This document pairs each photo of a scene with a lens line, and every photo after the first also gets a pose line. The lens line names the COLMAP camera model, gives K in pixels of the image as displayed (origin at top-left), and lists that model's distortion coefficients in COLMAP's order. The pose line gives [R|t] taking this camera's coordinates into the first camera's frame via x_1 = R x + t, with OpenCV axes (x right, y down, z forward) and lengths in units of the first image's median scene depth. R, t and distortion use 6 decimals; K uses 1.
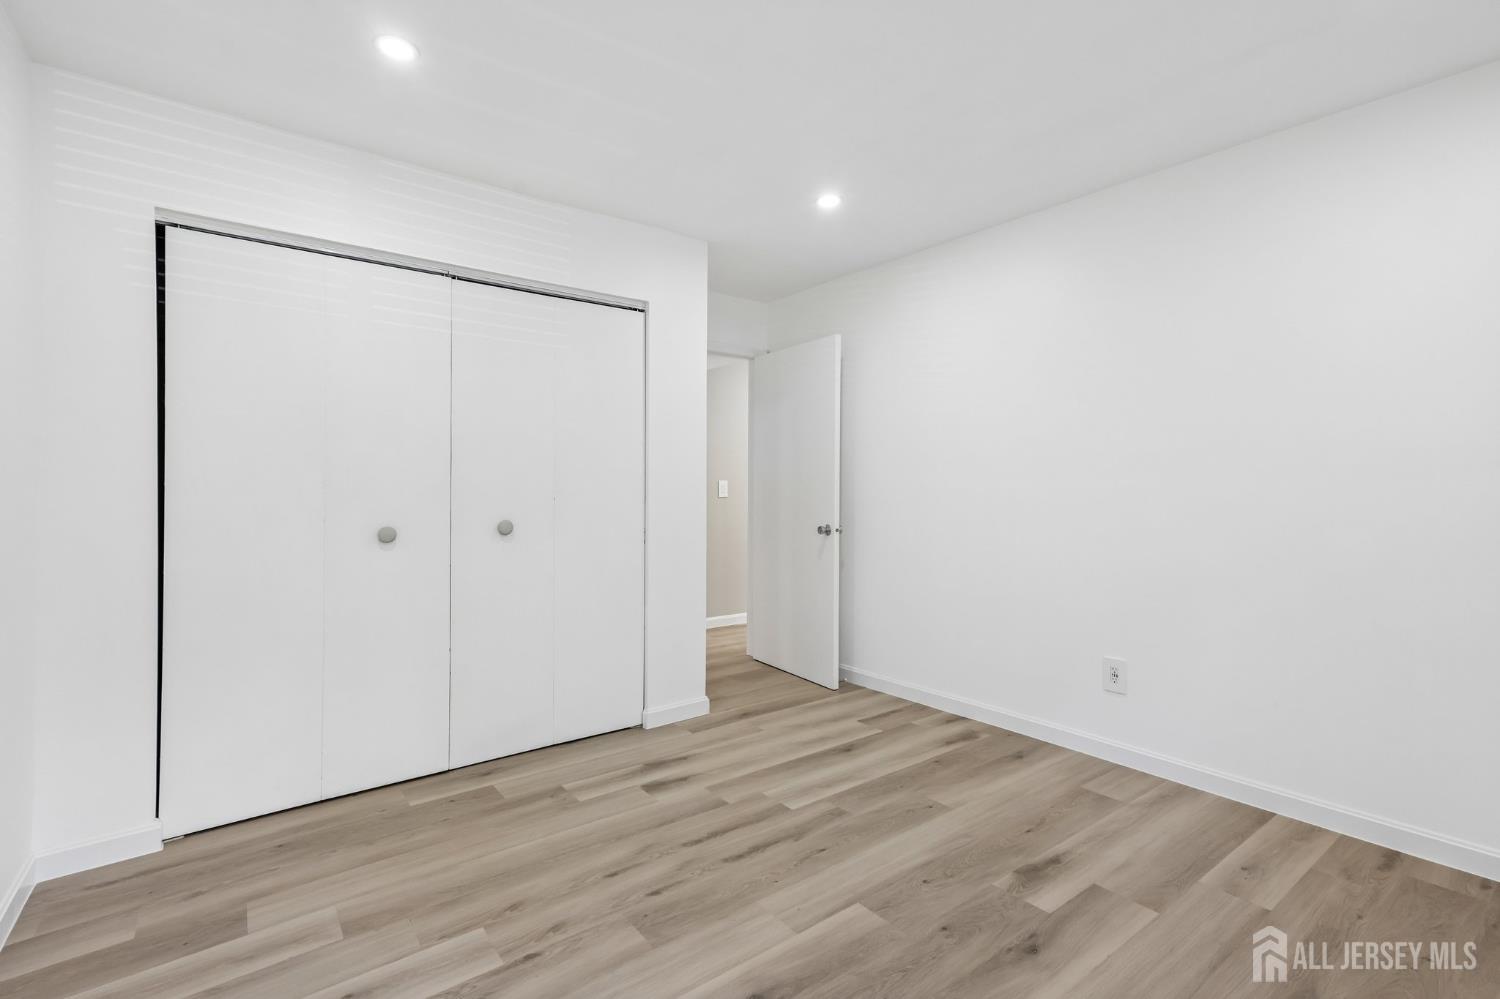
lens RADIAL K [[693.8, 0, 747.1], [0, 693.8, 493.6], [0, 0, 1]] dist [0.002777, 0.002230]
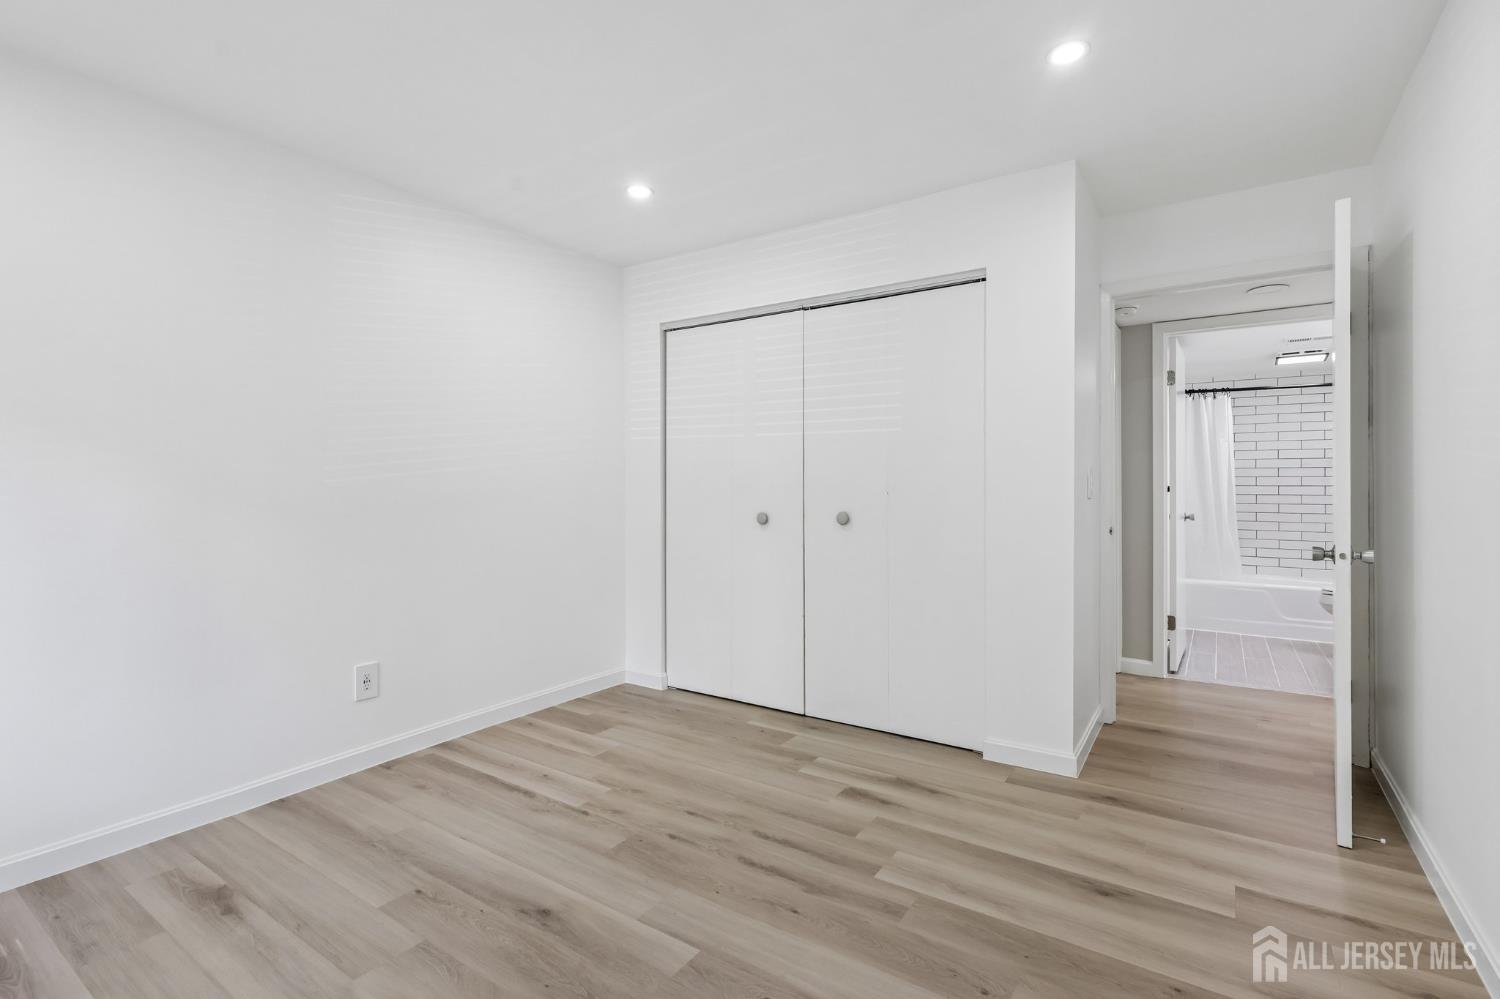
lens RADIAL K [[693.8, 0, 758.5], [0, 693.8, 484.0], [0, 0, 1]] dist [0.002777, 0.002230]
pose [[0.319189, 0.000051, -0.947691, 0.830476], [-0.002618, 0.999996, -0.000828, -0.006434], [0.947687, 0.002745, 0.319188, 0.635267]]
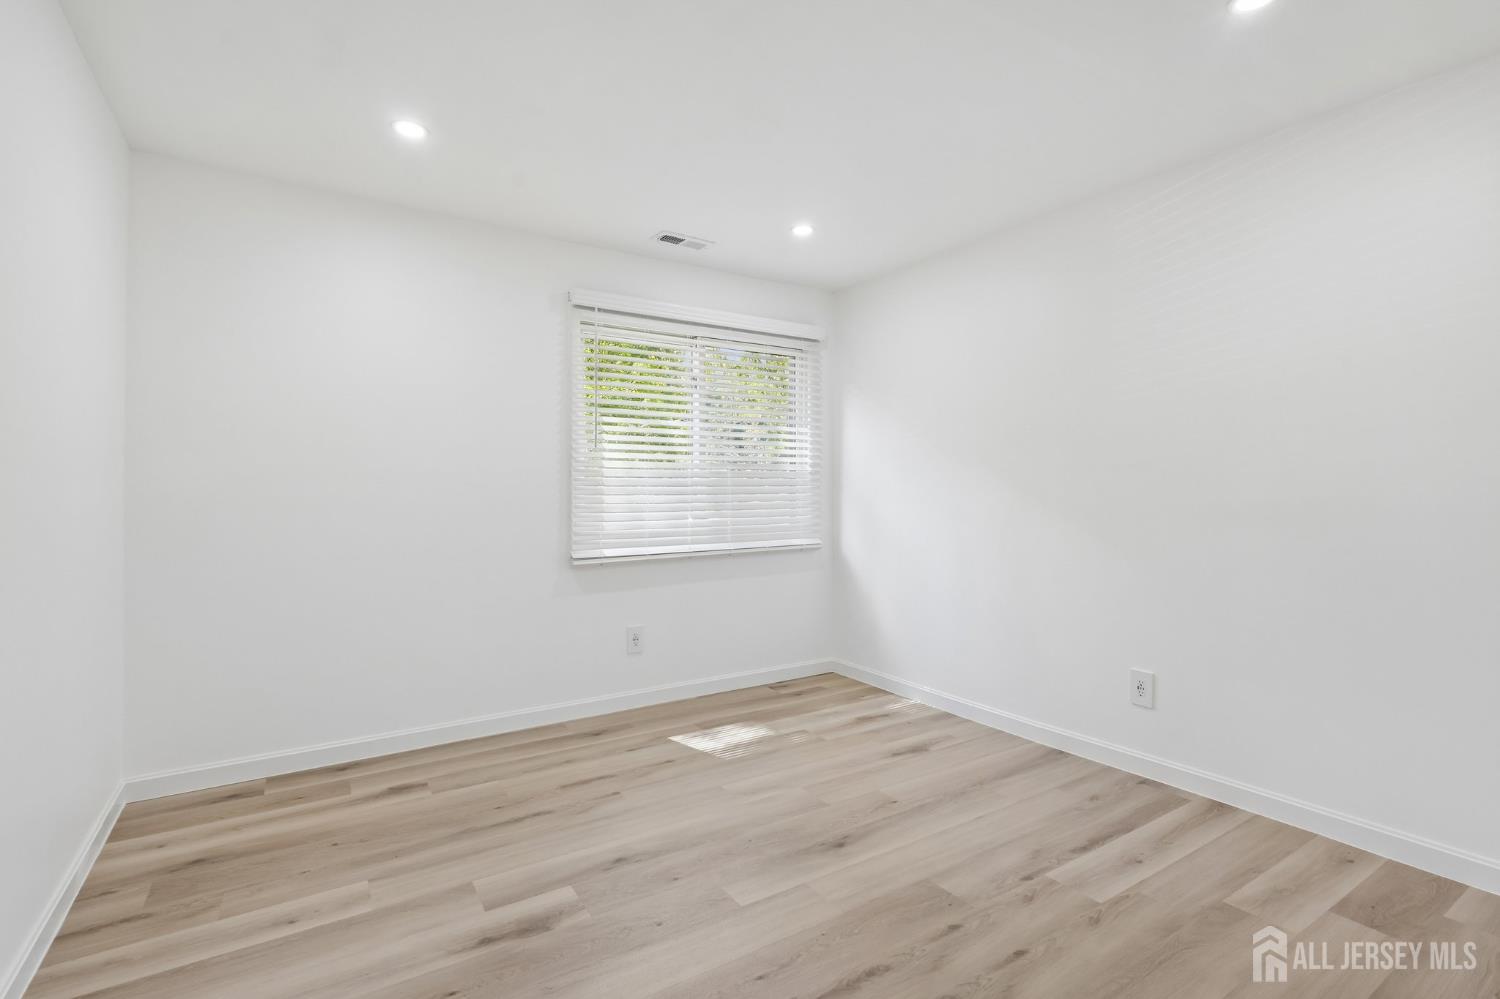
lens RADIAL K [[693.8, 0, 748.0], [0, 693.8, 489.4], [0, 0, 1]] dist [0.002777, 0.002230]
pose [[-0.997133, 0.003056, 0.075601, 0.058645], [0.003426, 0.999983, 0.004761, -0.012883], [-0.075585, 0.005007, -0.997127, 1.612275]]
